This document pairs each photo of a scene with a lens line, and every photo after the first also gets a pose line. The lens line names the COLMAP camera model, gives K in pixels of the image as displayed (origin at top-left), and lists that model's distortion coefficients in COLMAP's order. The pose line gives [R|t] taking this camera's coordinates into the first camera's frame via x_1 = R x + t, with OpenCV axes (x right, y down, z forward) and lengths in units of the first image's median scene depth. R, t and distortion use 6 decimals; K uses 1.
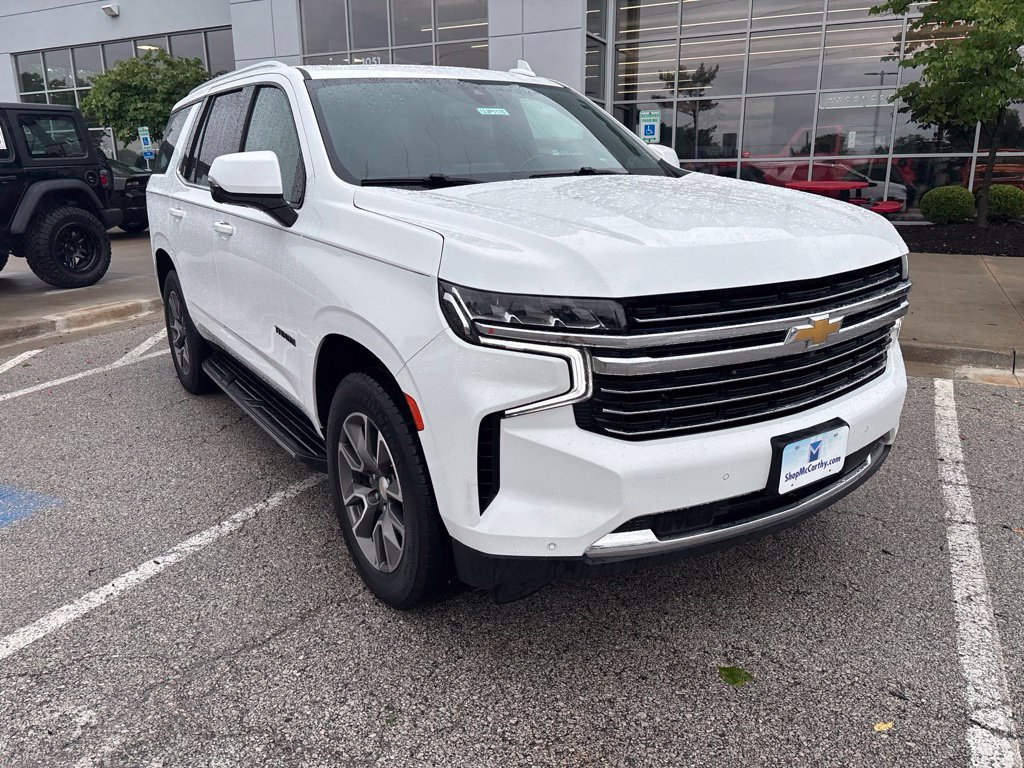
lens RADIAL K [[773.4, 0, 499.5], [0, 773.4, 388.5], [0, 0, 1]] dist [0.049697, -0.059603]
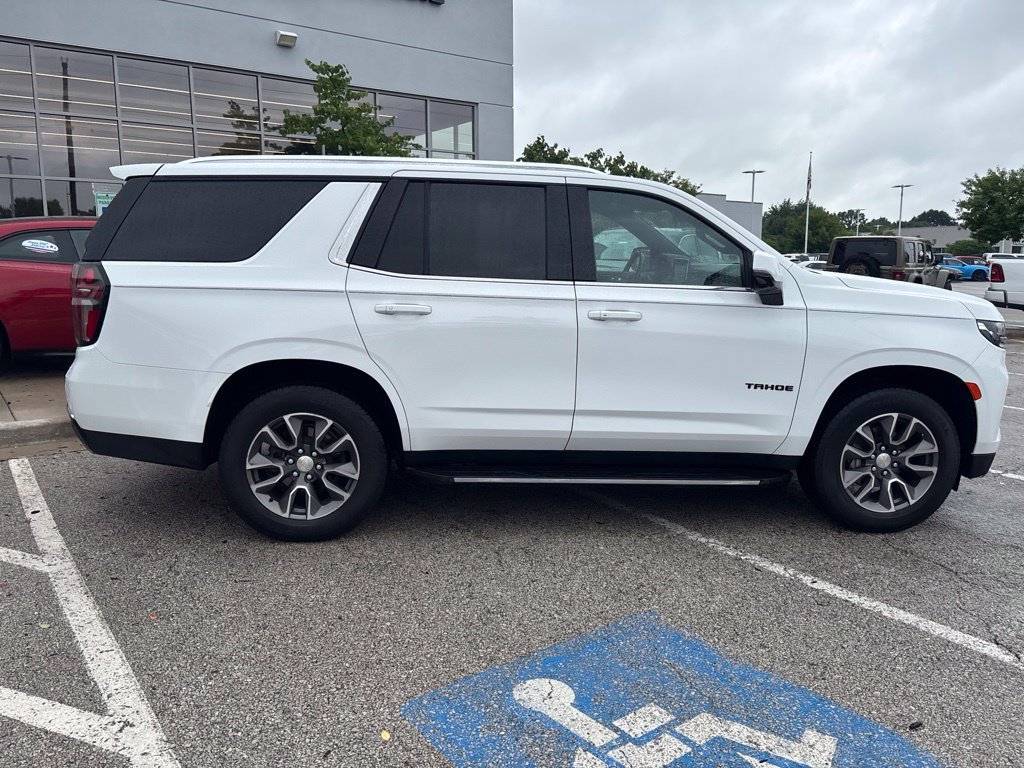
lens RADIAL K [[773.4, 0, 507.7], [0, 773.4, 381.4], [0, 0, 1]] dist [0.049697, -0.059603]
pose [[0.454128, -0.126789, 0.881869, -1.733368], [0.226655, 0.973697, 0.023273, -0.220395], [-0.861624, 0.189311, 0.470920, 0.811815]]
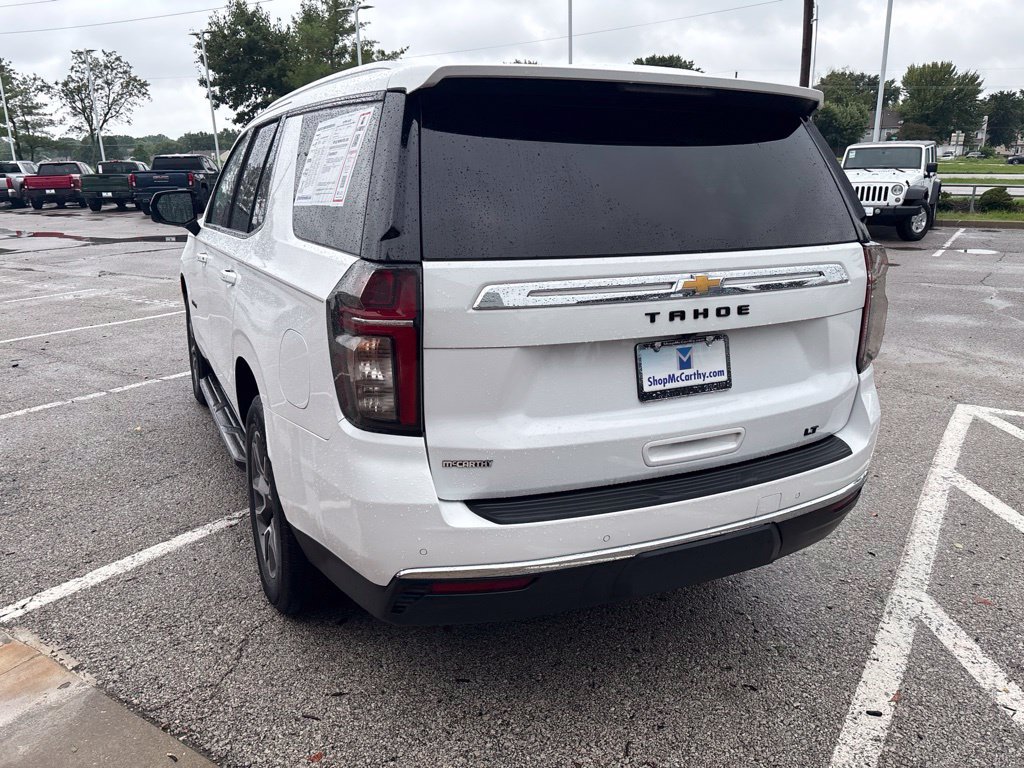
lens RADIAL K [[773.4, 0, 508.7], [0, 773.4, 387.8], [0, 0, 1]] dist [0.049697, -0.059603]
pose [[-0.992627, -0.011962, 0.120616, -0.585282], [0.053188, 0.851200, 0.522139, -0.885681], [-0.108914, 0.524704, -0.844288, 2.870172]]
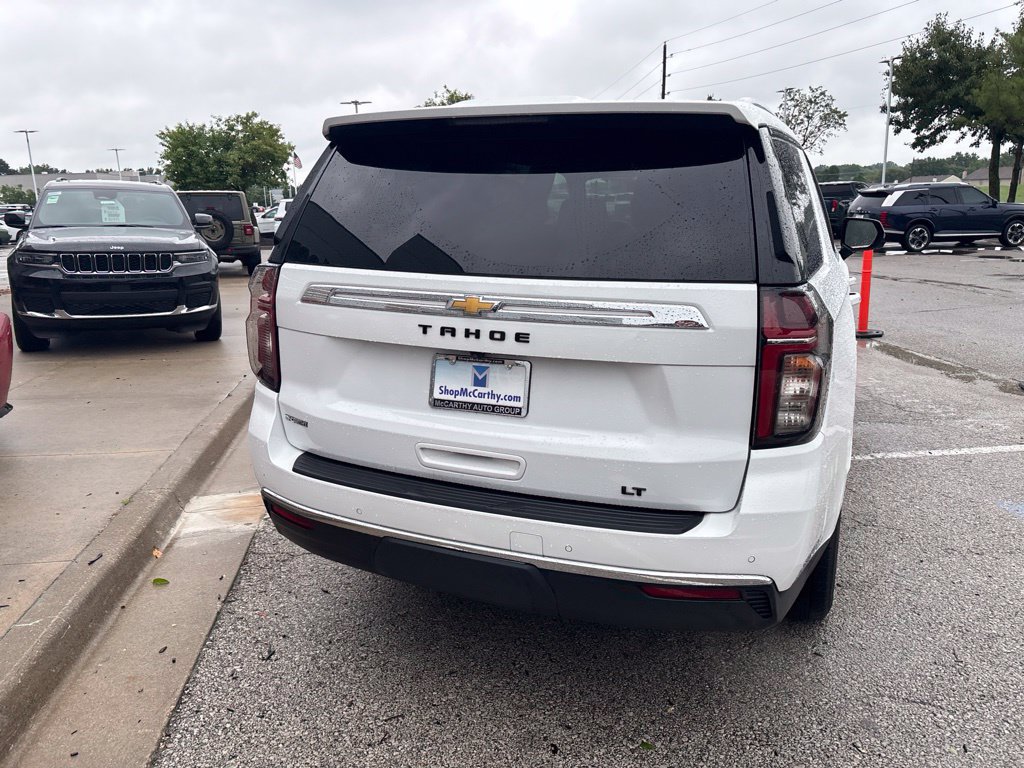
lens RADIAL K [[773.4, 0, 509.3], [0, 773.4, 379.0], [0, 0, 1]] dist [0.049697, -0.059603]
pose [[-0.571064, -0.163235, 0.804513, -1.304279], [0.243062, 0.902464, 0.355641, -0.775832], [-0.784096, 0.398640, -0.475688, 2.551475]]
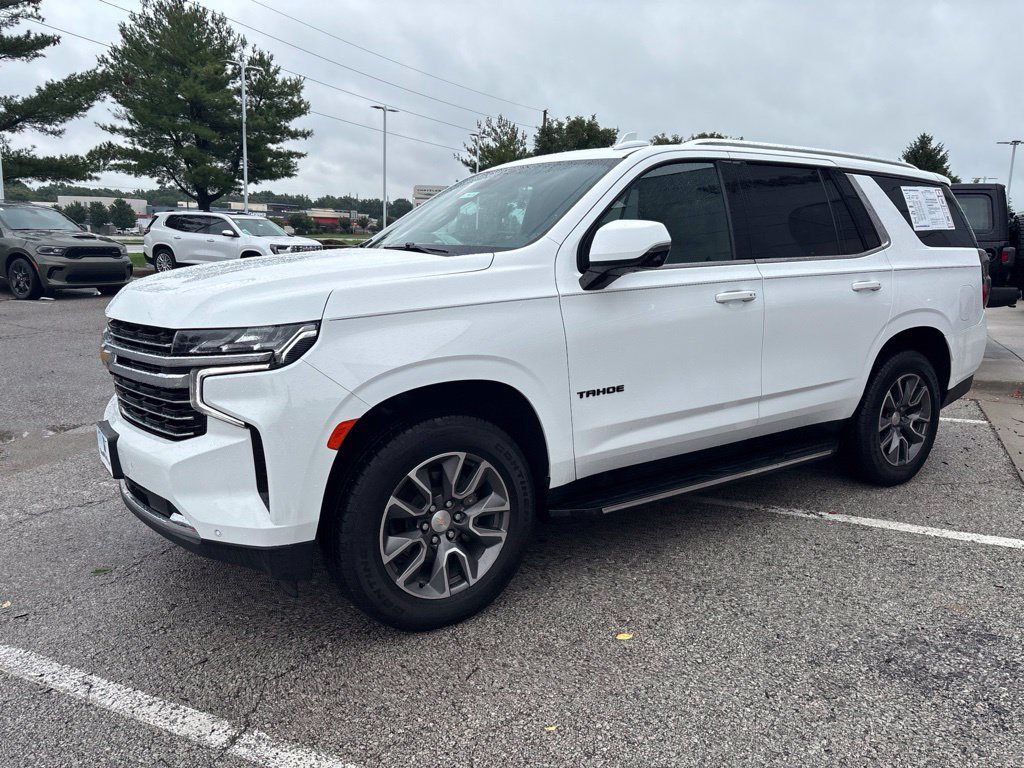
lens RADIAL K [[773.4, 0, 507.7], [0, 773.4, 378.3], [0, 0, 1]] dist [0.049697, -0.059603]
pose [[0.026288, 0.192381, -0.980968, 1.366467], [-0.290141, 0.940534, 0.176676, -0.370611], [0.956623, 0.279974, 0.080542, 1.205631]]
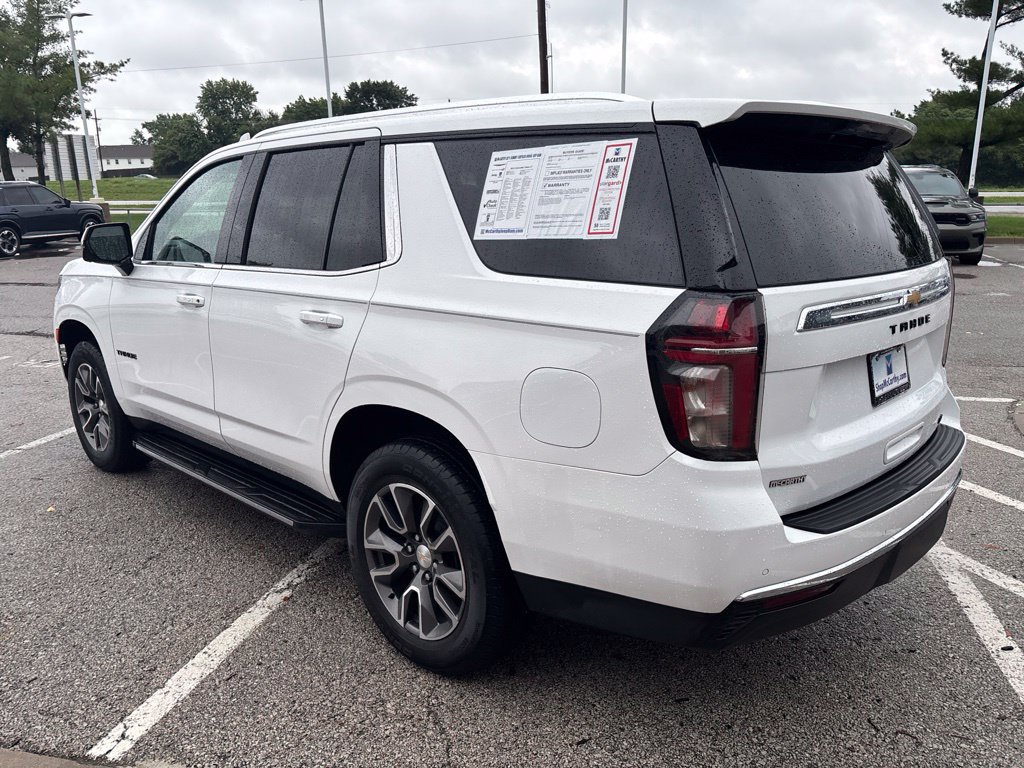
lens RADIAL K [[773.4, 0, 510.9], [0, 773.4, 393.6], [0, 0, 1]] dist [0.049697, -0.059603]
pose [[-0.973187, 0.082486, -0.214716, -0.081792], [-0.038861, 0.861105, 0.506940, -0.894437], [0.226708, 0.501692, -0.834811, 2.831264]]
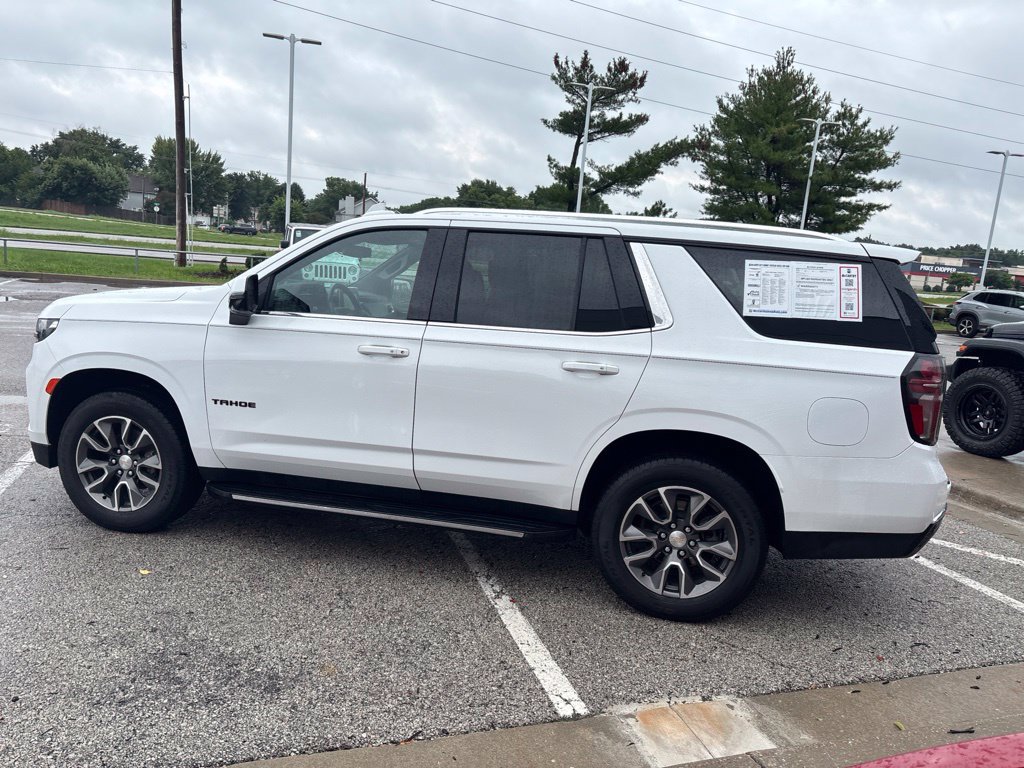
lens RADIAL K [[773.4, 0, 511.2], [0, 773.4, 393.2], [0, 0, 1]] dist [0.049697, -0.059603]
pose [[-0.715820, 0.081367, -0.693529, 0.921839], [-0.254413, 0.894533, 0.367539, -0.870173], [0.650290, 0.439534, -0.619623, 2.638717]]
